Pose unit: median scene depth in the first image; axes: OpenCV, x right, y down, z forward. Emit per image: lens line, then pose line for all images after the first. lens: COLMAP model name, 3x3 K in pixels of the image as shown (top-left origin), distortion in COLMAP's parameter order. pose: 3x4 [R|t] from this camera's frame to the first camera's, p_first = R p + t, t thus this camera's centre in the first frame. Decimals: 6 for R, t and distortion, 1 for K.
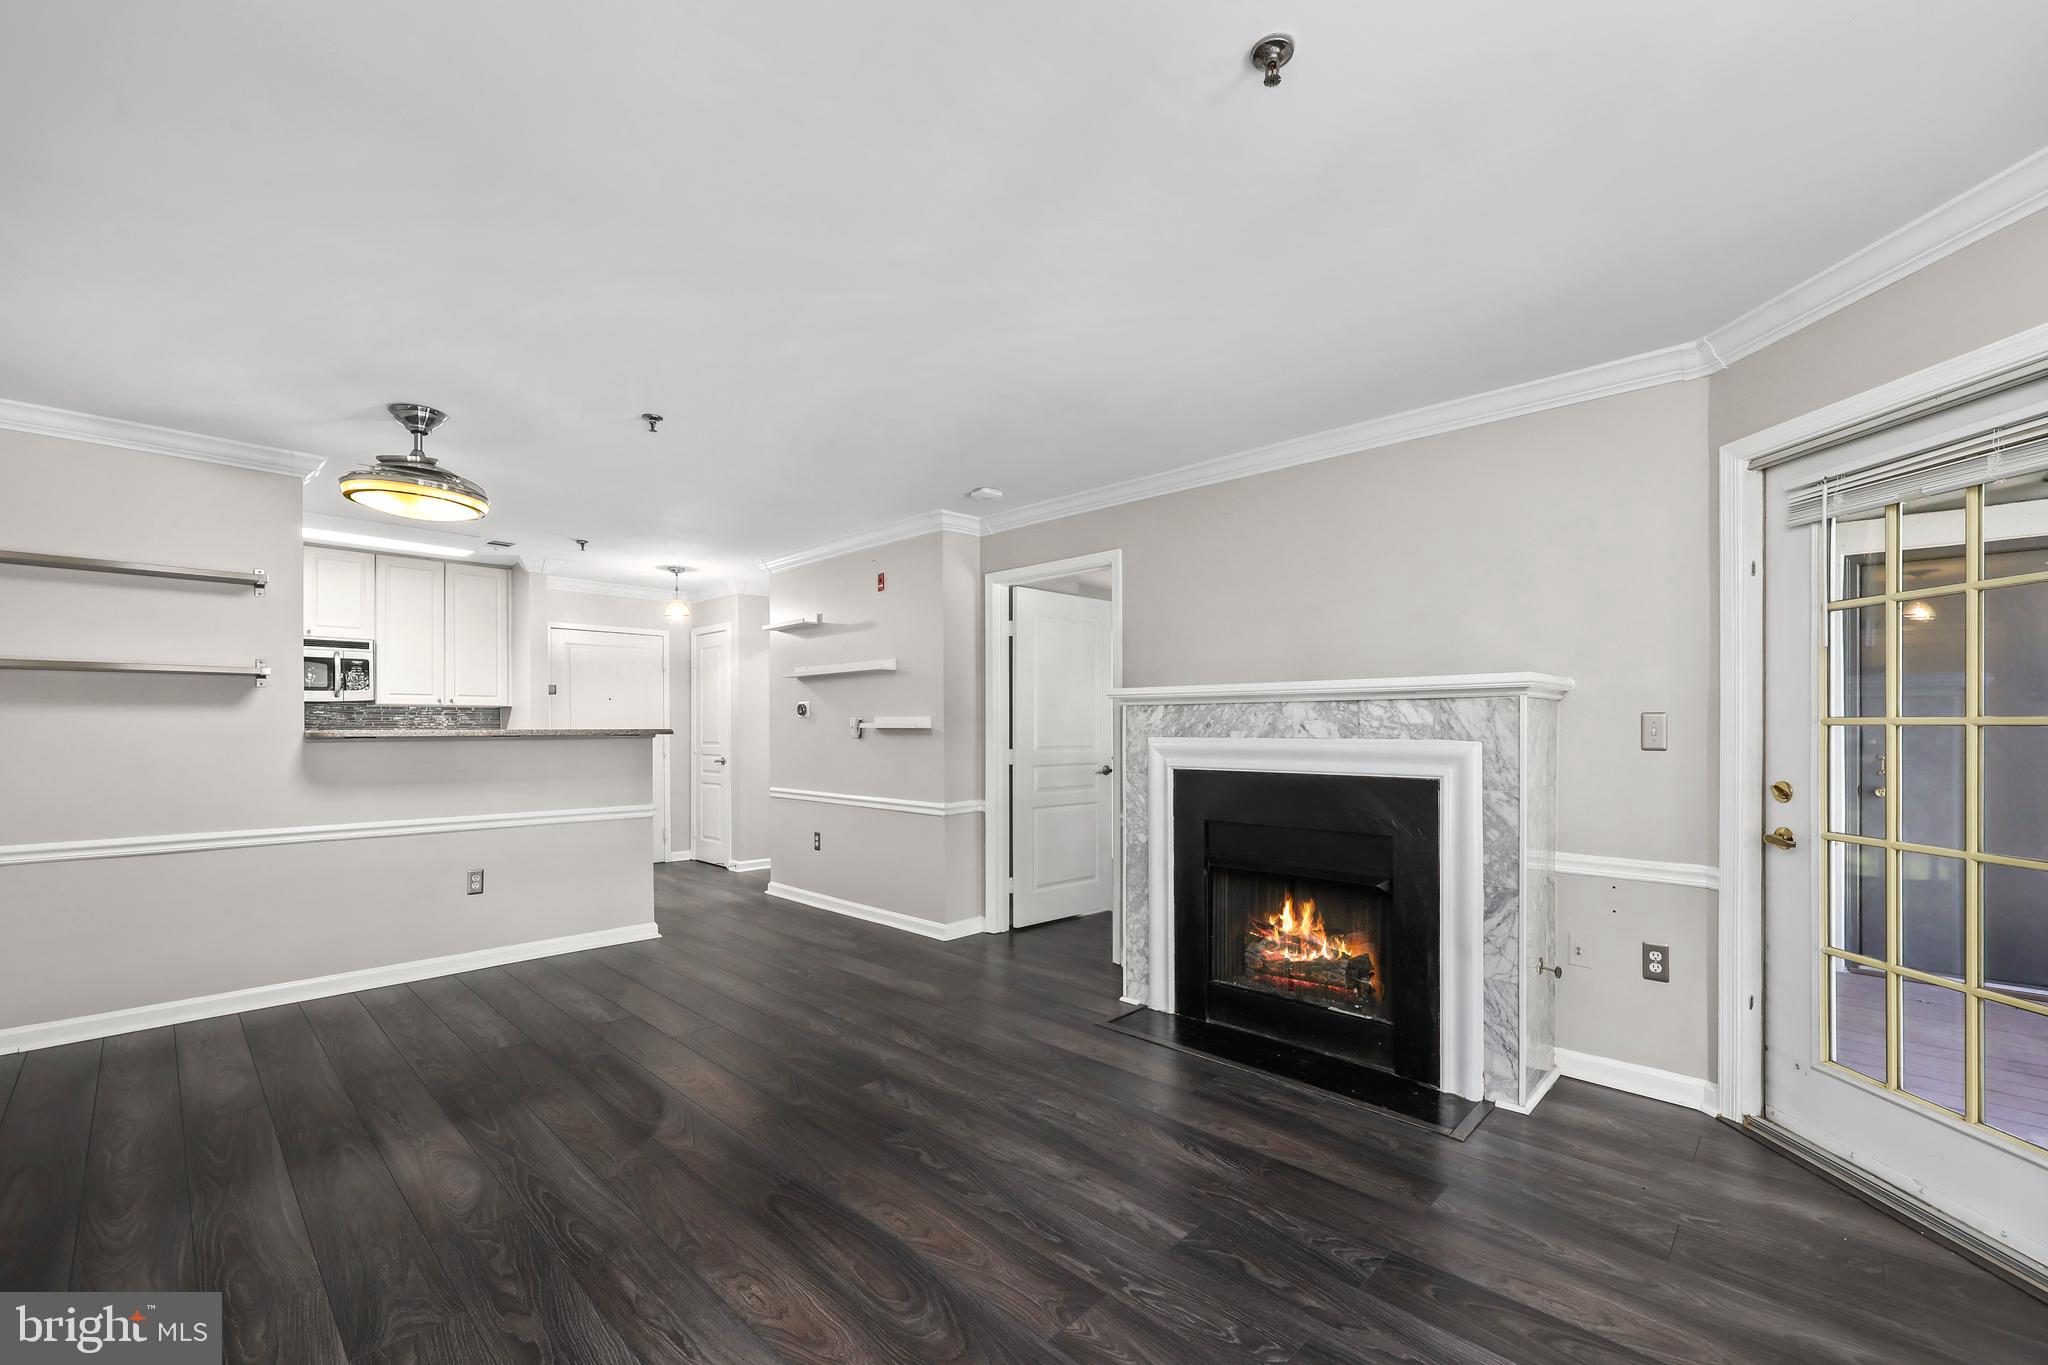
lens RADIAL K [[857.2, 0, 1058.9], [0, 857.2, 716.1], [0, 0, 1]] dist [-0.007427, 0.003519]
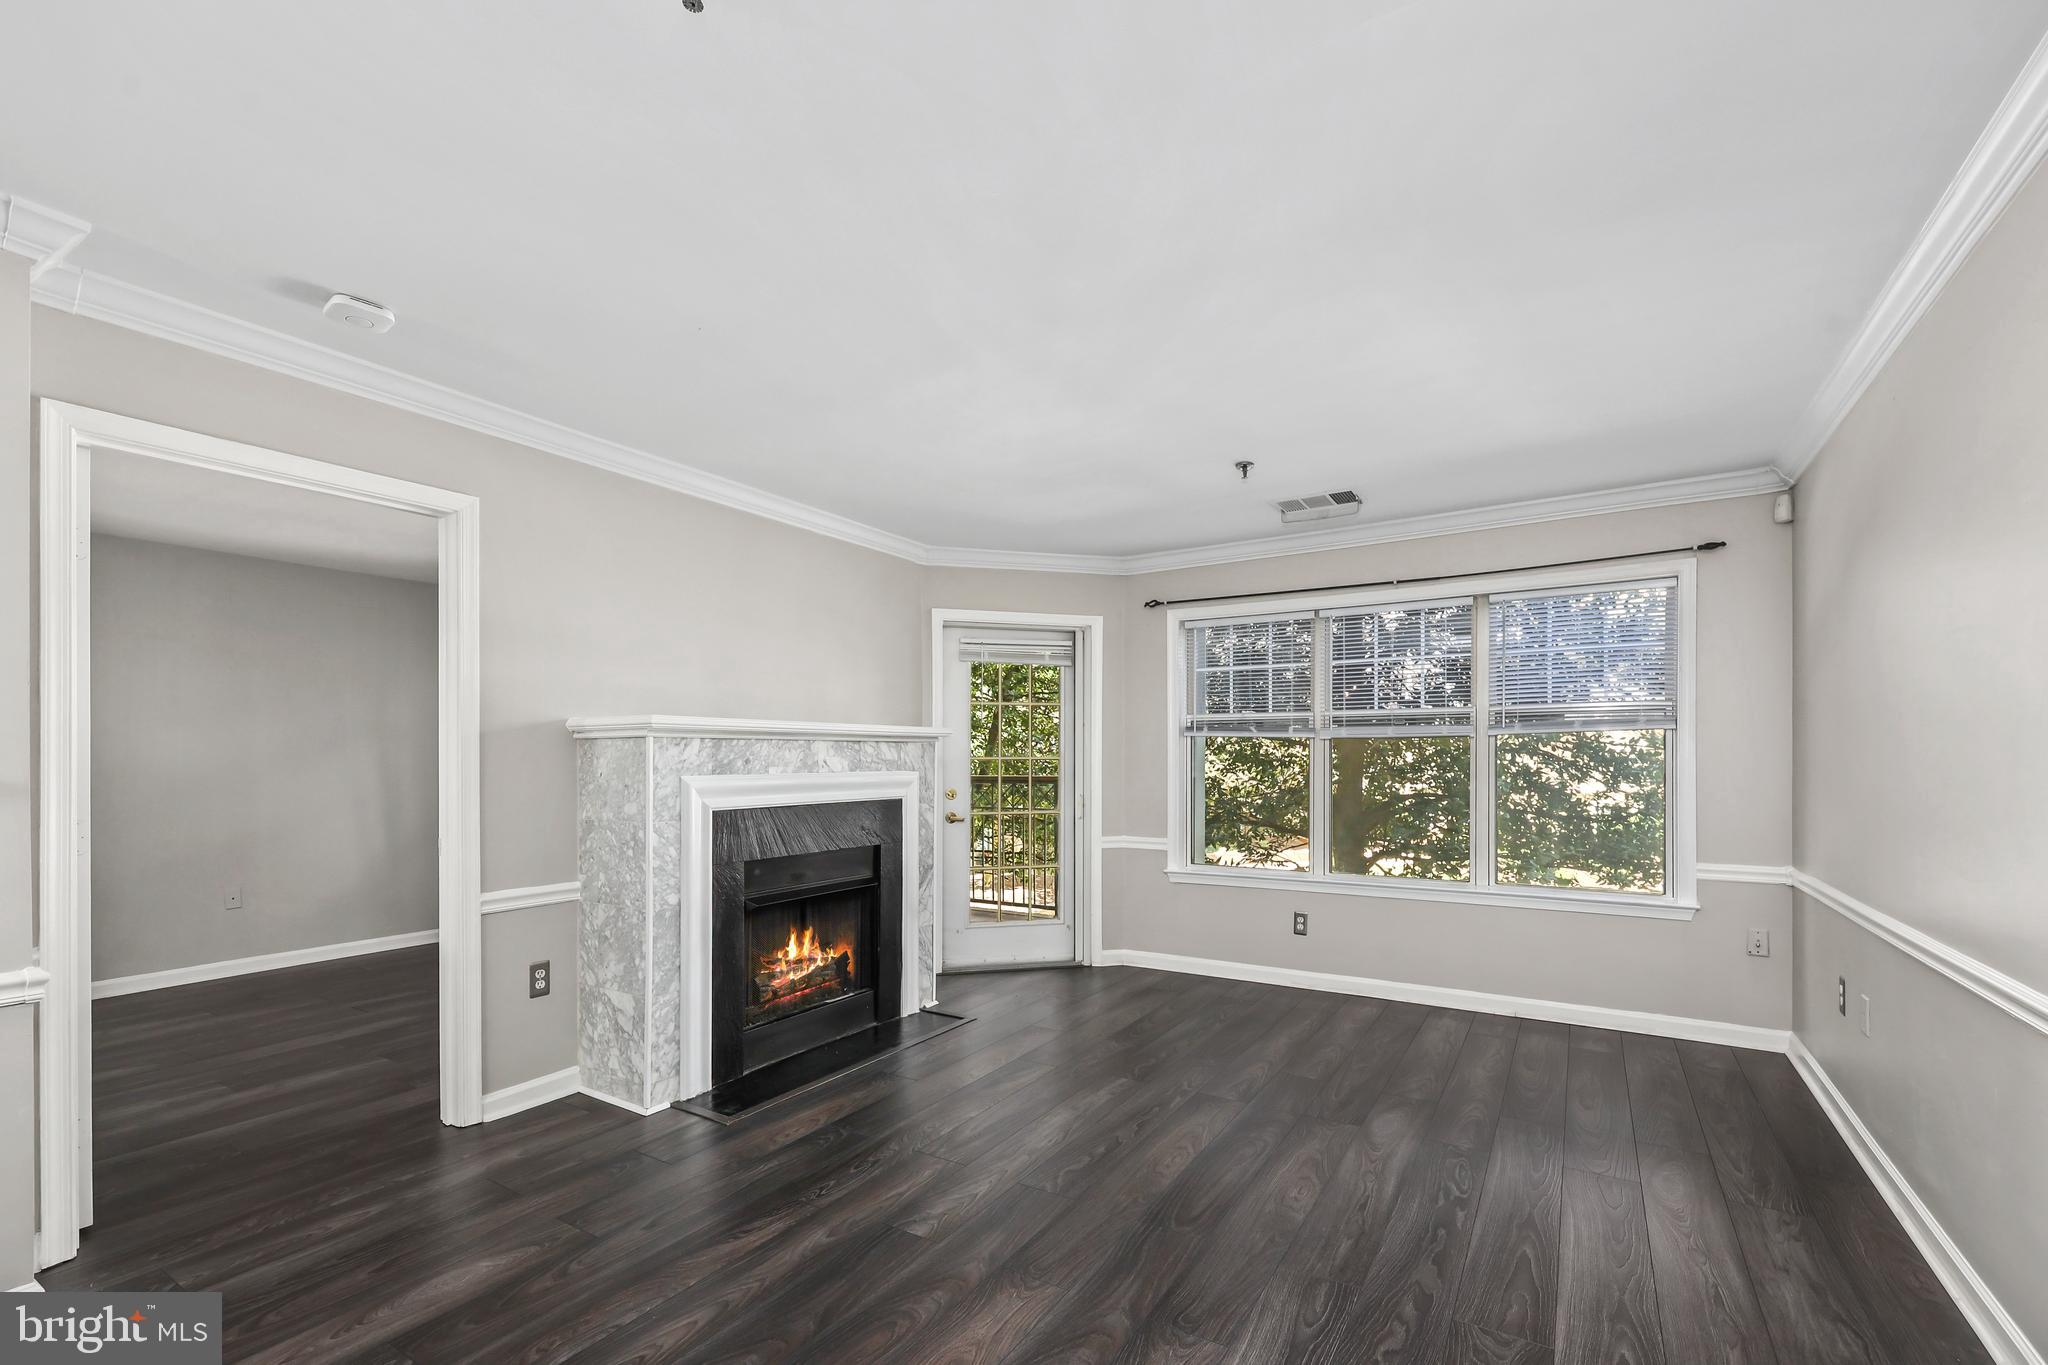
lens RADIAL K [[857.2, 0, 1043.6], [0, 857.2, 771.1], [0, 0, 1]] dist [-0.007427, 0.003519]
pose [[-0.188033, -0.009588, 0.982116, -0.926121], [-0.002563, 0.999954, 0.009271, 0.013418], [-0.982159, -0.000774, -0.188049, 0.966253]]
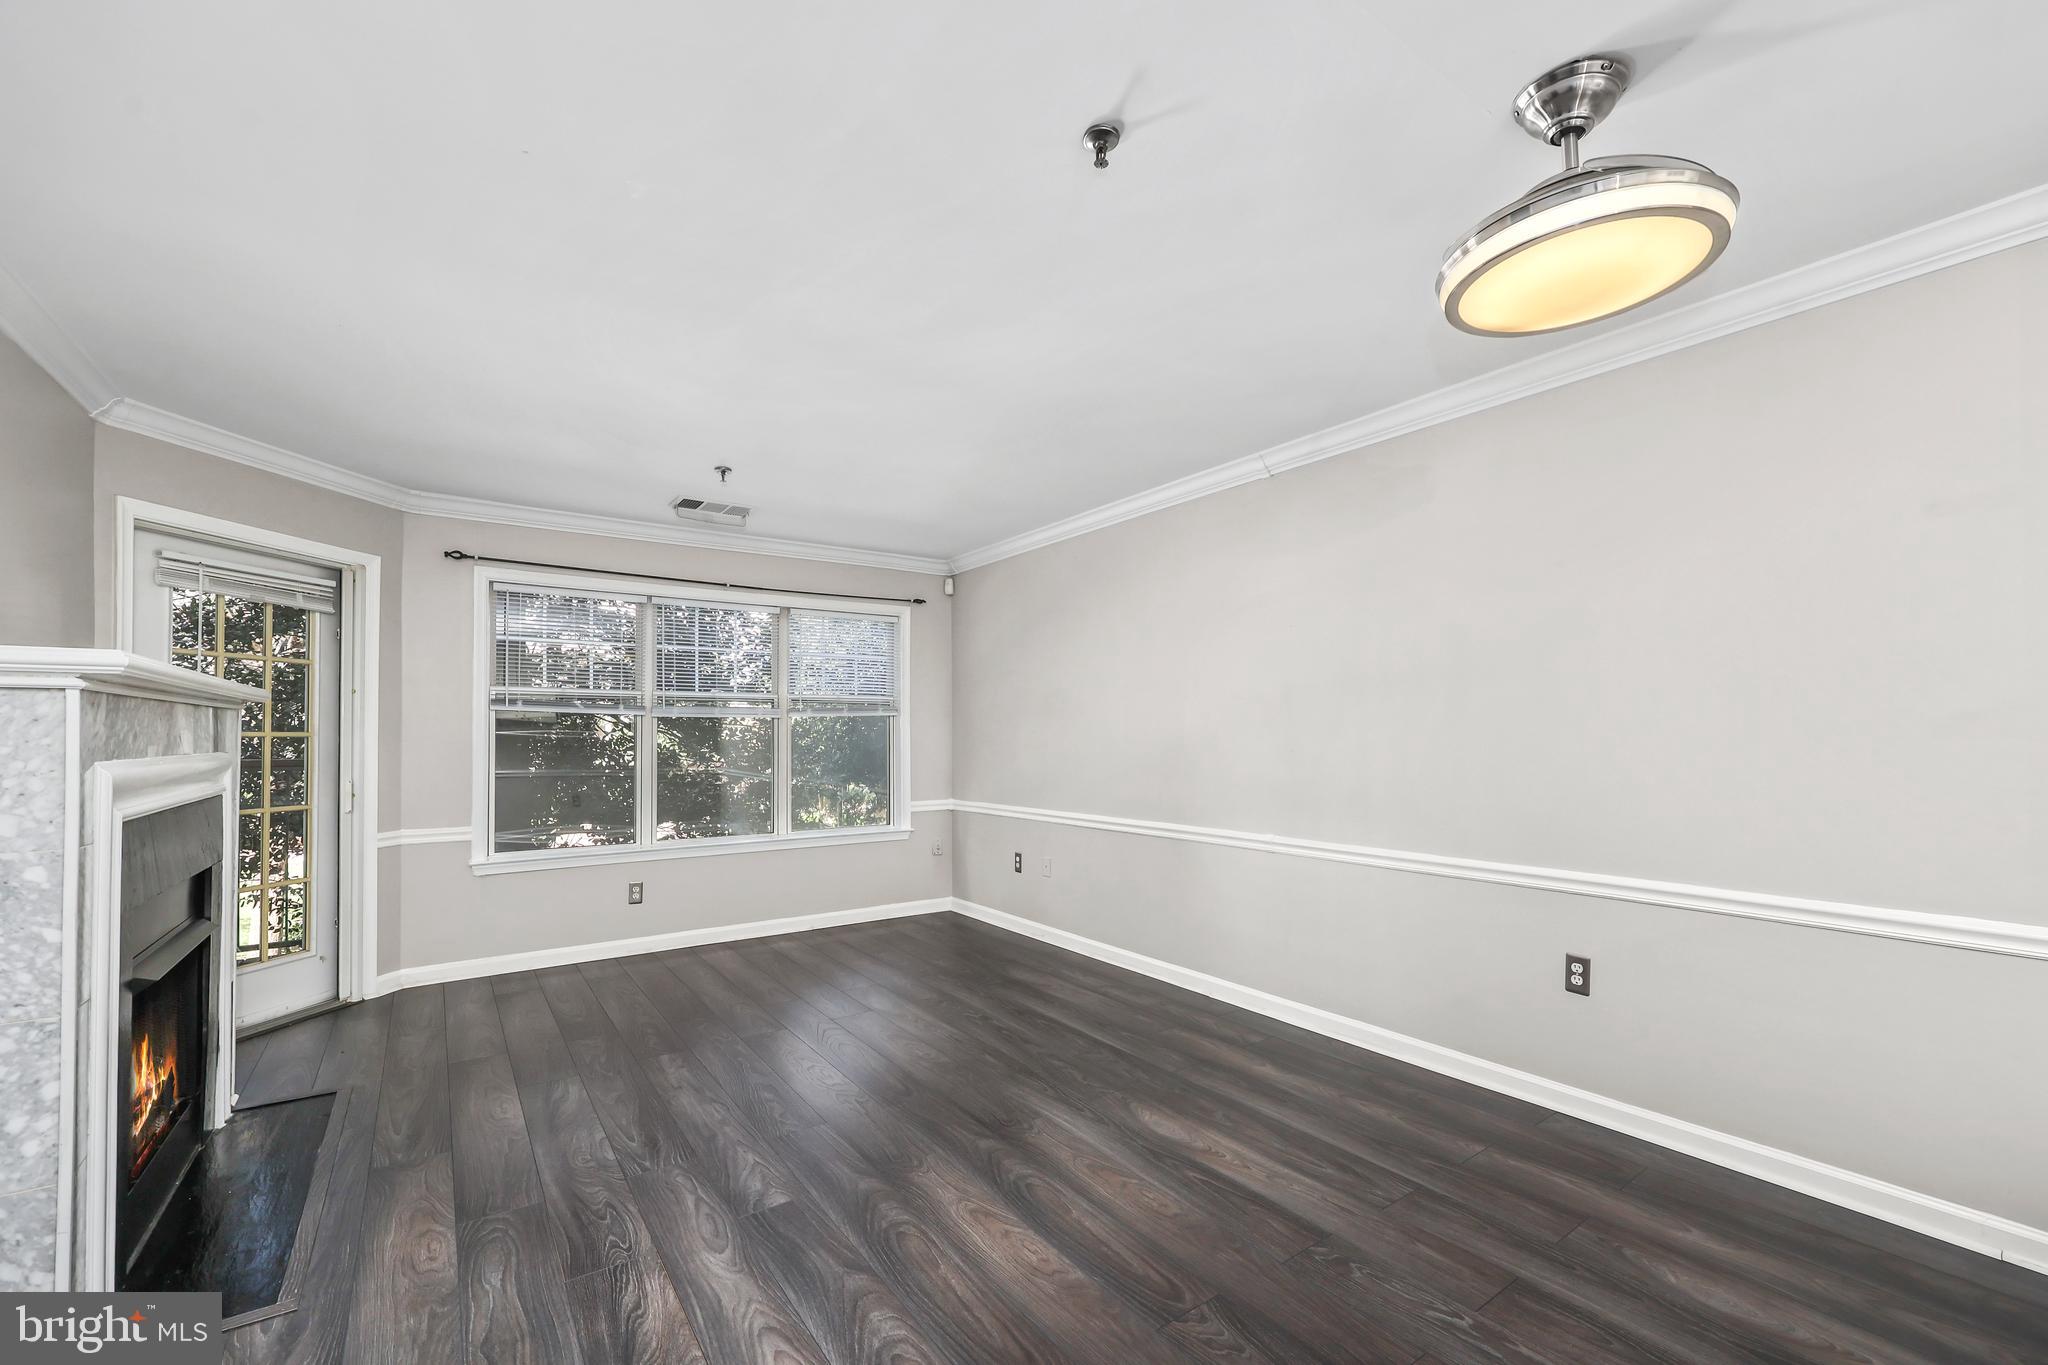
lens RADIAL K [[857.2, 0, 1005.6], [0, 857.2, 722.3], [0, 0, 1]] dist [-0.007427, 0.003519]
pose [[-0.974690, 0.012583, 0.223205, -0.555152], [0.007270, 0.999671, -0.024607, 0.025235], [-0.223441, -0.022362, -0.974461, 1.607163]]
